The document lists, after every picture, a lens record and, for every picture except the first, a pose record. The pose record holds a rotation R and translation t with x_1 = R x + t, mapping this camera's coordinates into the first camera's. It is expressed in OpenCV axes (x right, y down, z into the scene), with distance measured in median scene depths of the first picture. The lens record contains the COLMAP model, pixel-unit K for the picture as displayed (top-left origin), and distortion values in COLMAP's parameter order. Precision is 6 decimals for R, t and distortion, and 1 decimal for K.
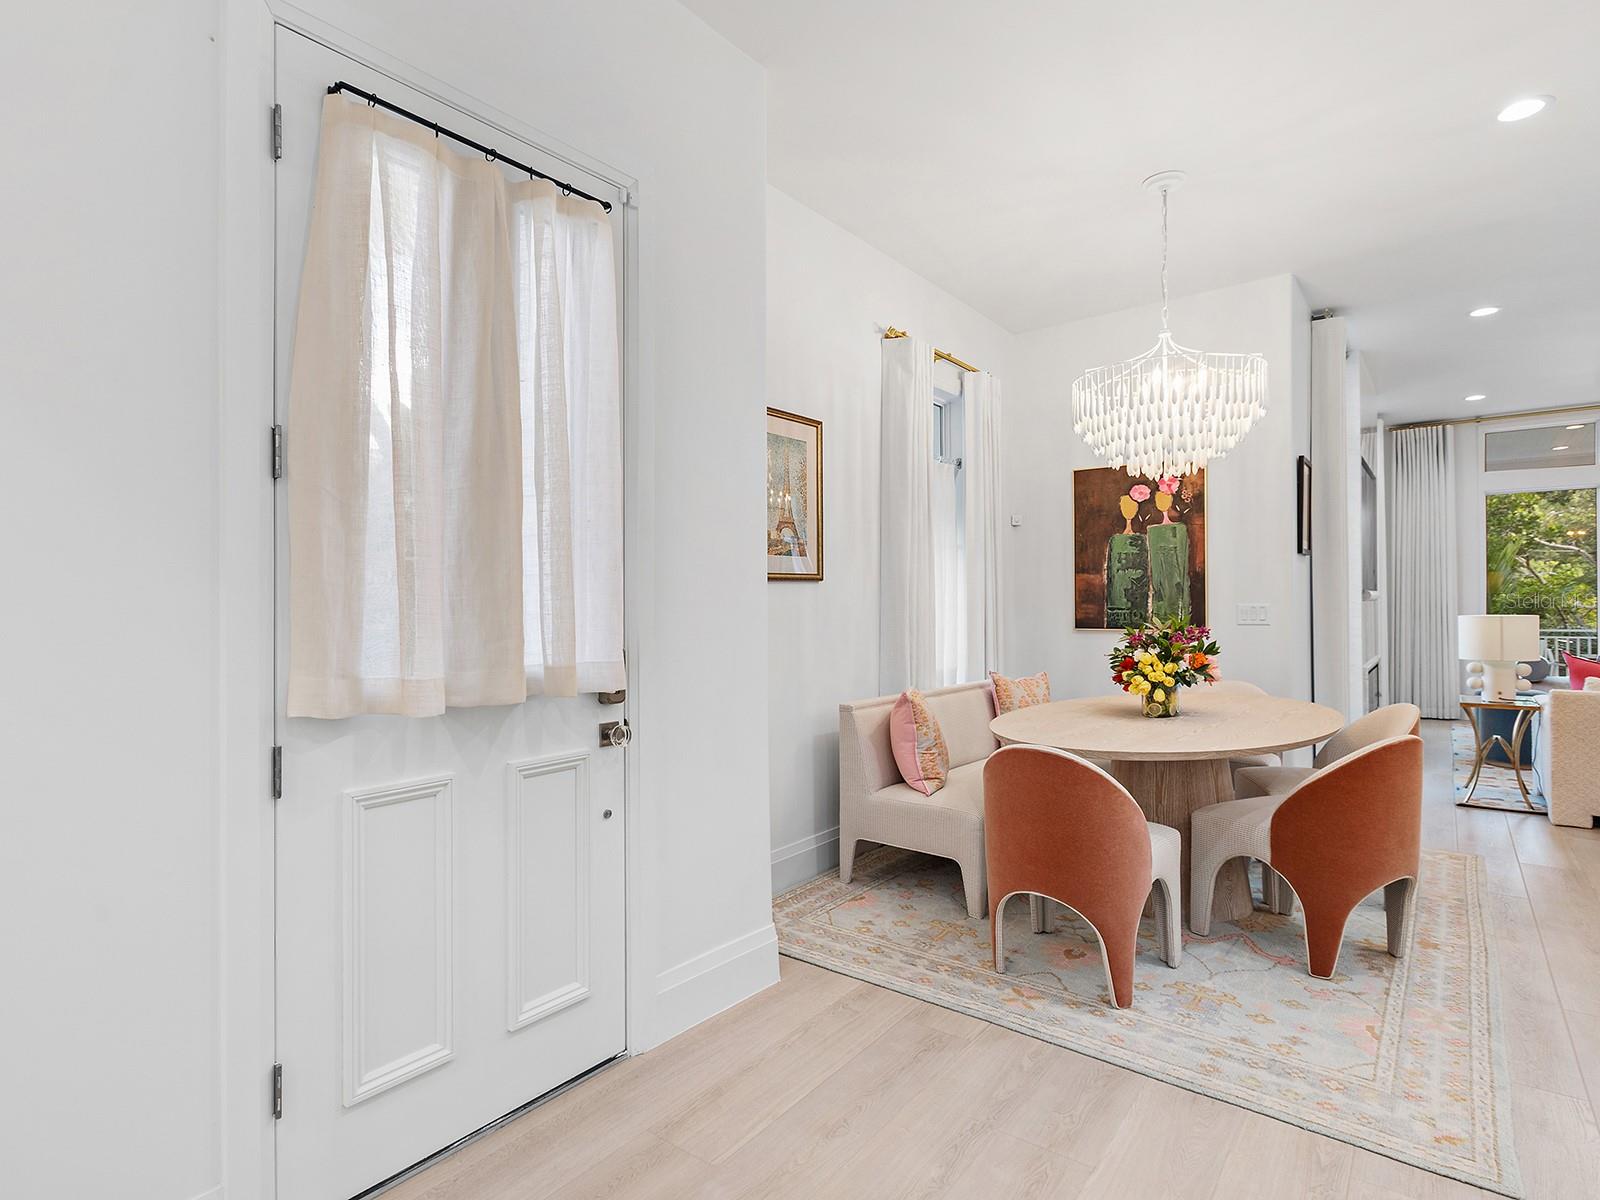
lens RADIAL K [[838.2, 0, 775.0], [0, 838.2, 580.7], [0, 0, 1]] dist [-0.000185, -0.001842]
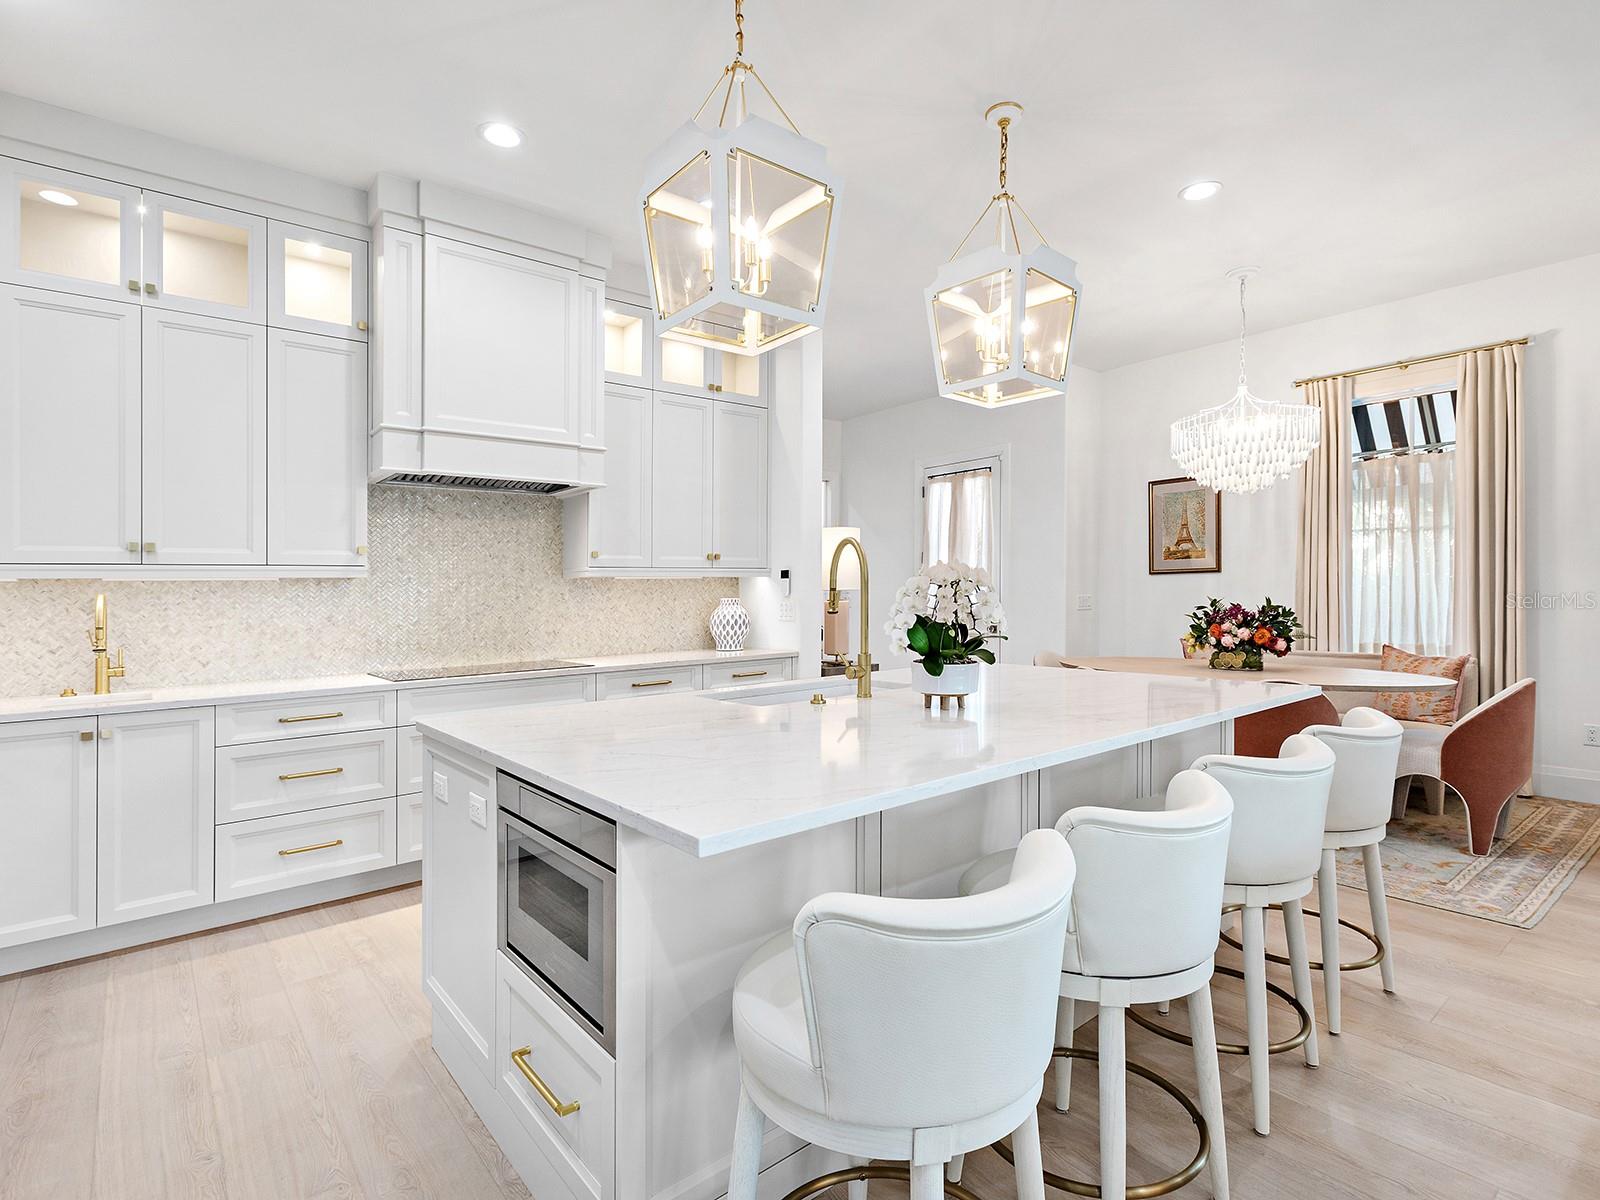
lens RADIAL K [[809.7, 0, 821.5], [0, 809.7, 600.7], [0, 0, 1]] dist [0.000475, 0.000788]
pose [[-0.201846, 0.023031, -0.979146, 1.437052], [0.042515, 0.998987, 0.014733, -0.000325], [0.978494, -0.038654, -0.202621, 0.442956]]
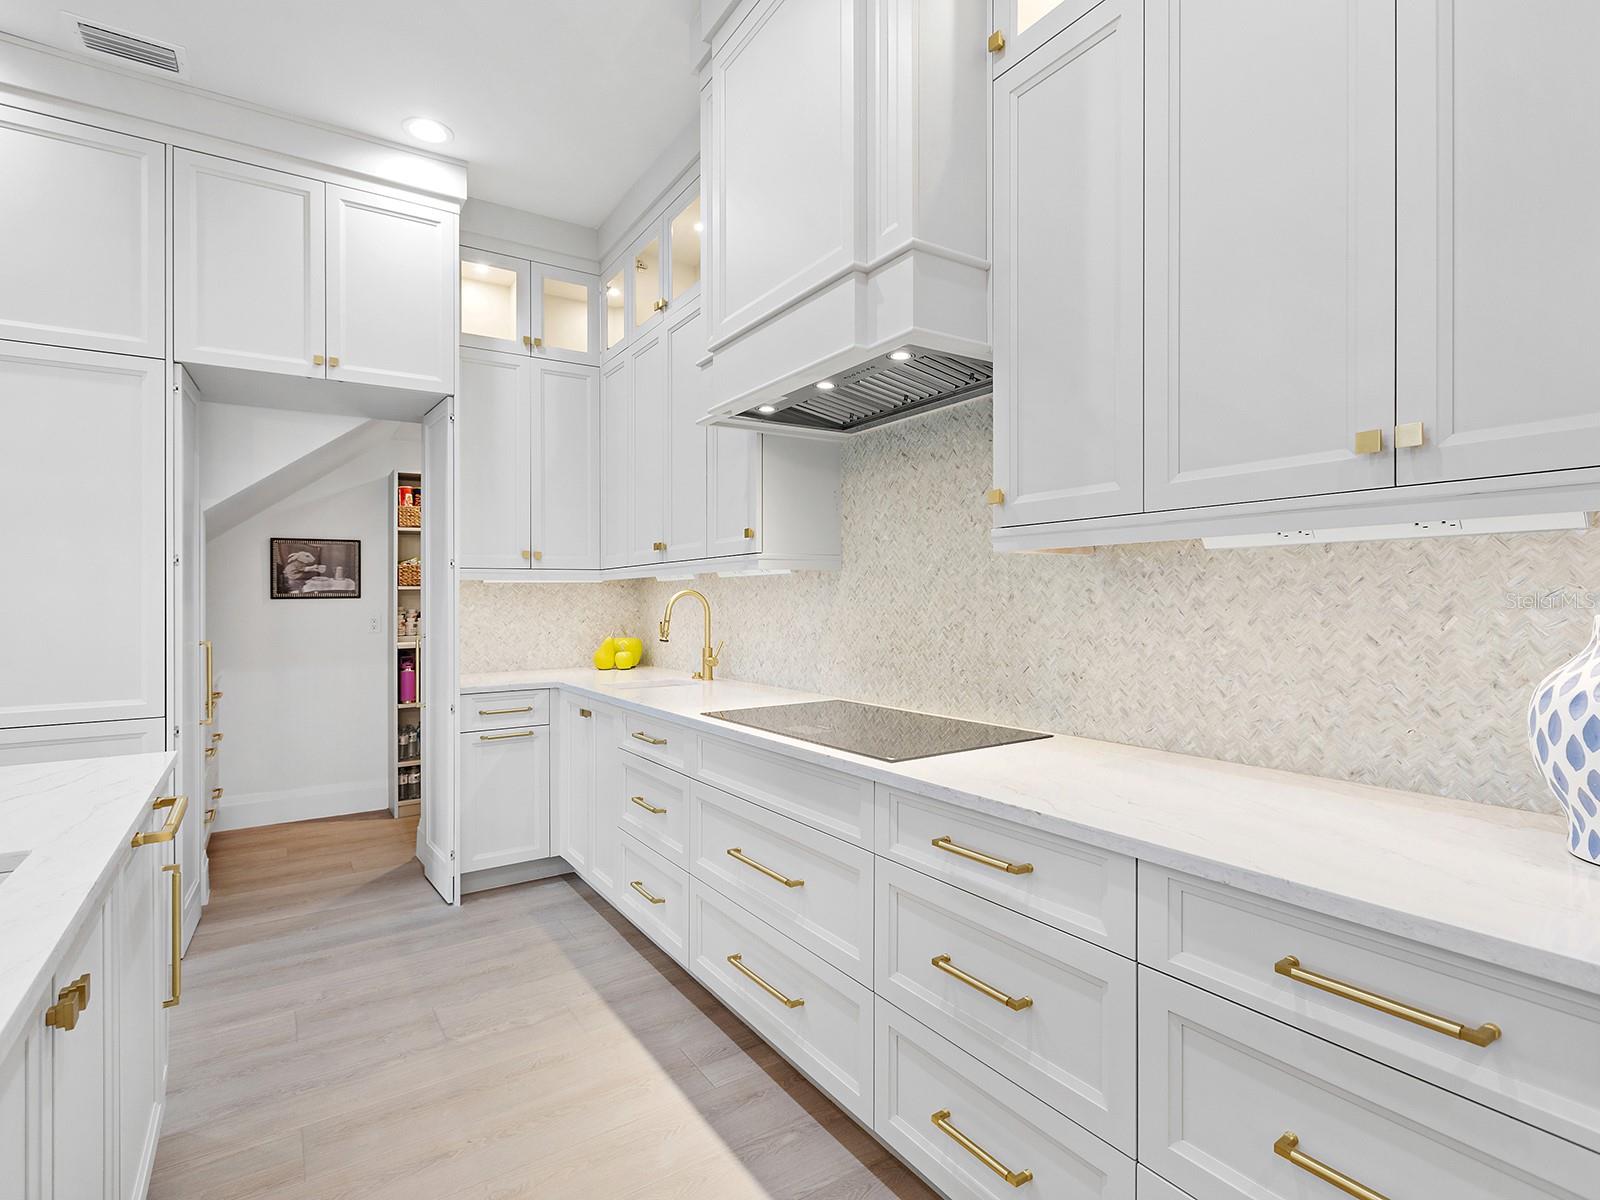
lens RADIAL K [[799.3, 0, 812.4], [0, 799.3, 604.6], [0, 0, 1]] dist [0.001905, 0.000044]
pose [[-0.954492, 0.016524, 0.297779, 0.548539], [0.012497, 0.999803, -0.015423, 0.004914], [-0.297975, -0.011000, -0.954510, 0.384562]]
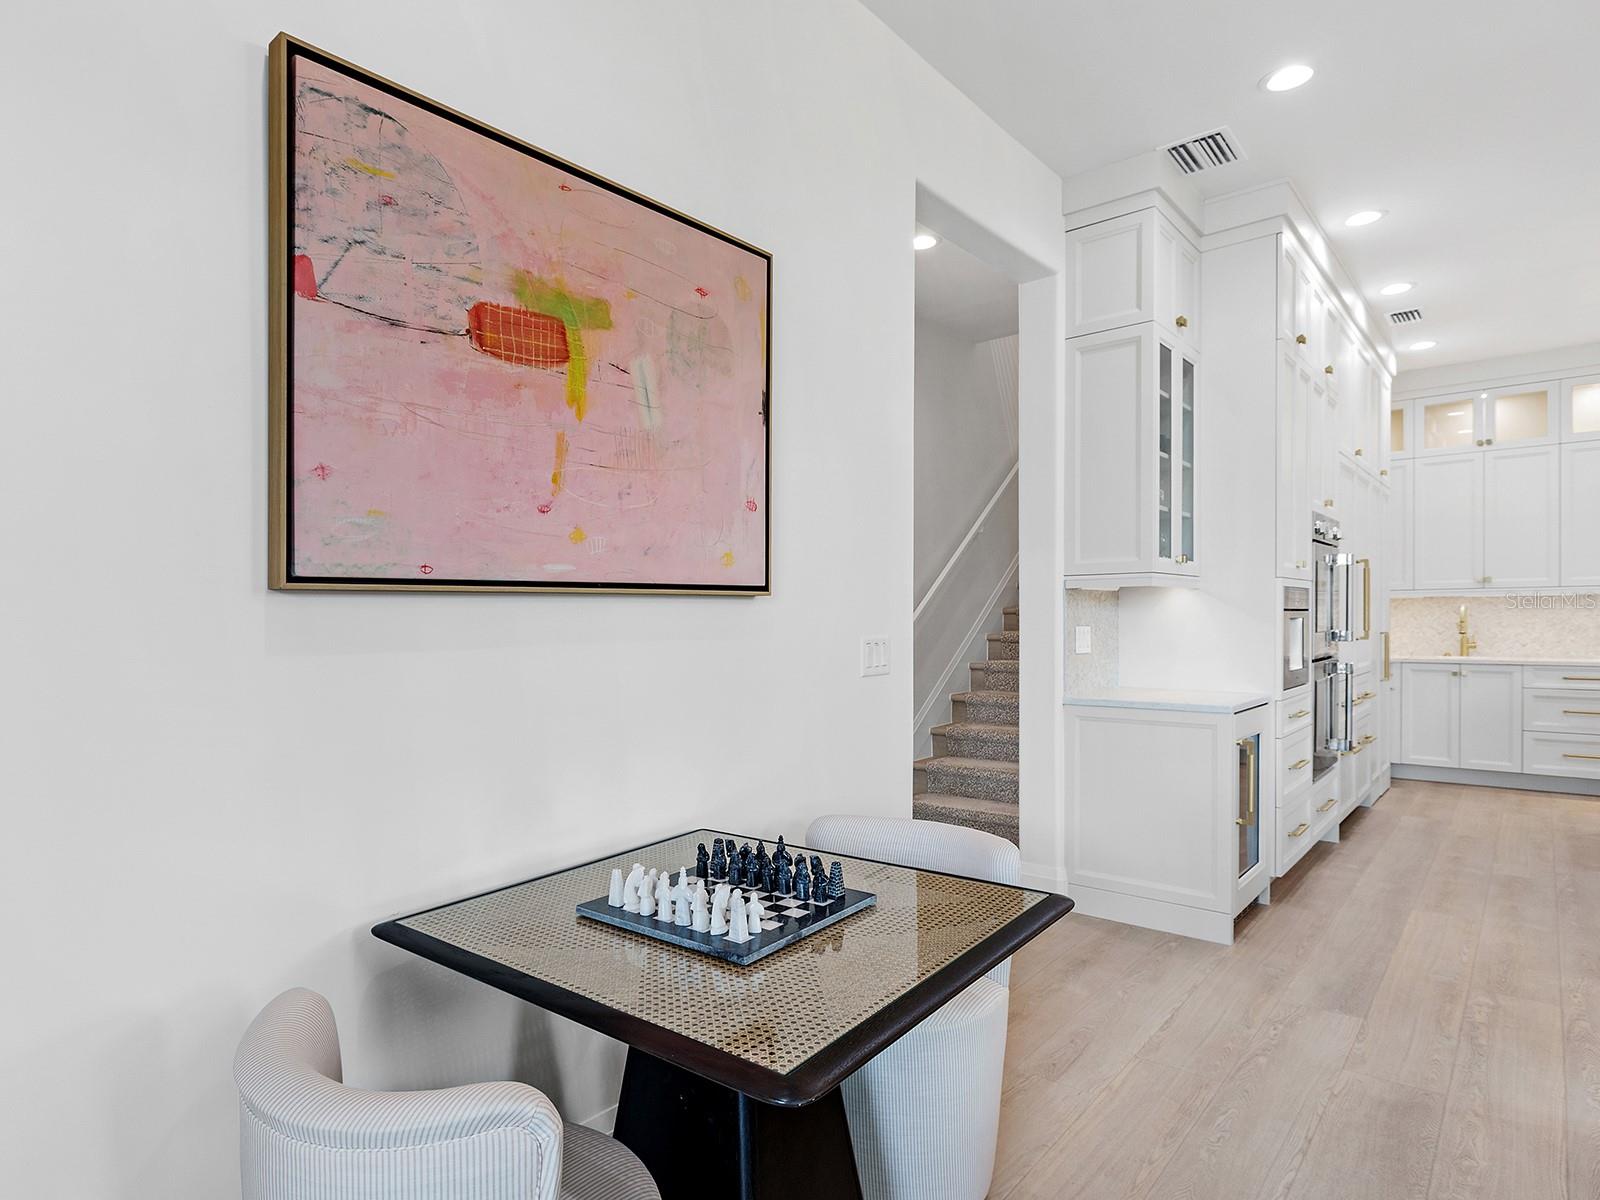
lens RADIAL K [[938.6, 0, 683.4], [0, 938.6, 622.6], [0, 0, 1]] dist [0.002039, 0.003891]
pose [[-0.997403, 0.017619, 0.069837, 2.024052], [0.016321, 0.999684, -0.019110, 0.016474], [-0.070151, -0.017920, -0.997375, 1.288400]]
